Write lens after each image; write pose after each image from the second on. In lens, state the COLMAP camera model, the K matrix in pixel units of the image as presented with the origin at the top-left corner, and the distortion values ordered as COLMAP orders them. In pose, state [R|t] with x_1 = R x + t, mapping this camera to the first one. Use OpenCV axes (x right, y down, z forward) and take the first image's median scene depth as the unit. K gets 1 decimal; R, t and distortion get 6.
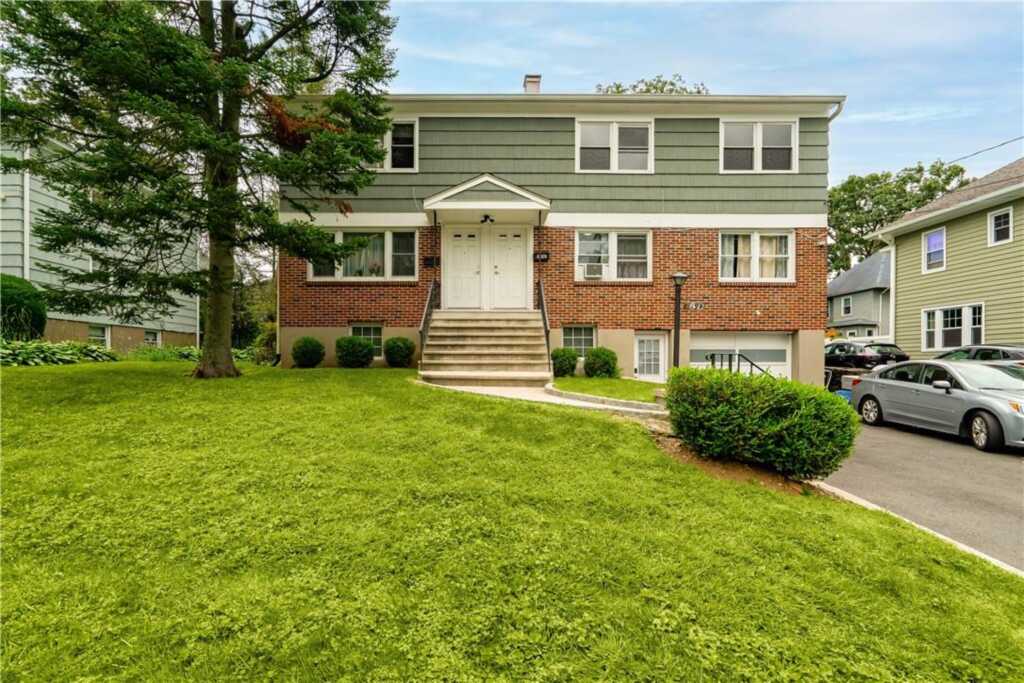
lens RADIAL K [[490.8, 0, 509.7], [0, 490.8, 348.3], [0, 0, 1]] dist [-0.002143, 0.000078]
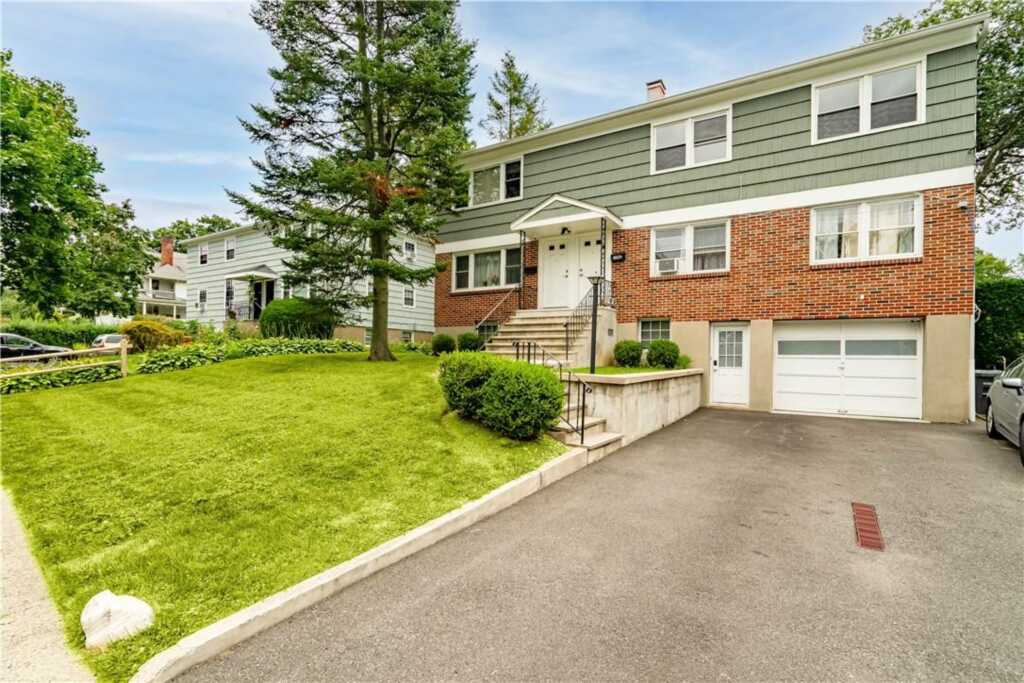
lens RADIAL K [[471.1, 0, 517.6], [0, 471.1, 337.0], [0, 0, 1]] dist [-0.001046, 0.000587]
pose [[0.853814, -0.012599, -0.520426, 0.415482], [0.004993, 0.999859, -0.016015, 0.007088], [0.520555, 0.011075, 0.853757, -0.014779]]
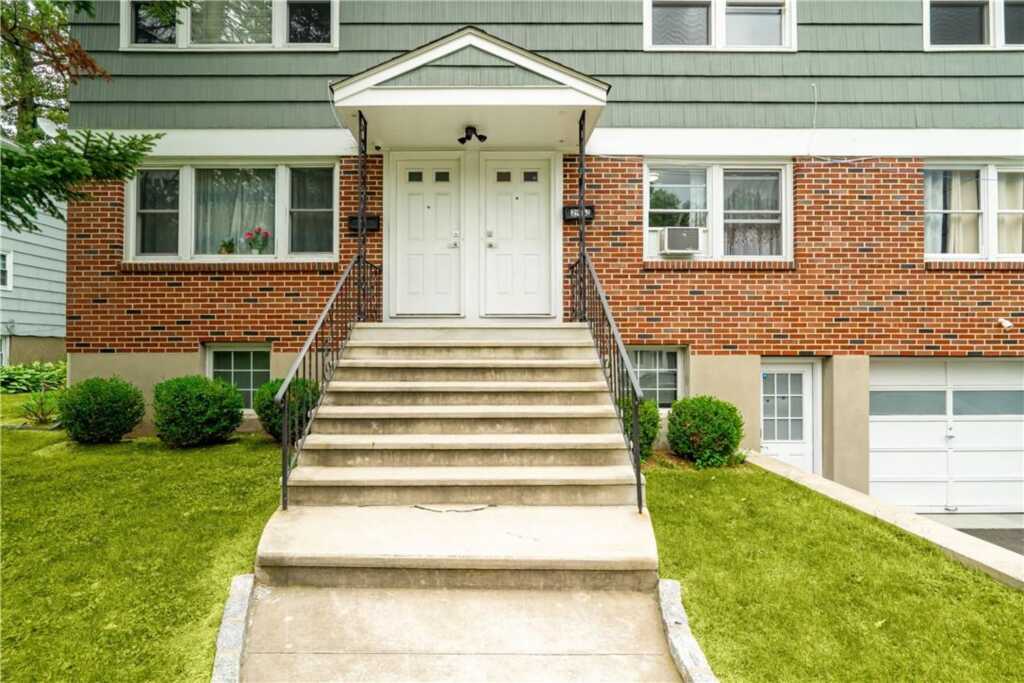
lens RADIAL K [[507.7, 0, 500.8], [0, 507.7, 340.2], [0, 0, 1]] dist [-0.001989, -0.000187]
pose [[0.999977, -0.002921, -0.006174, -0.013553], [0.003000, 0.999913, 0.012842, -0.061274], [0.006136, -0.012860, 0.999898, 0.464702]]
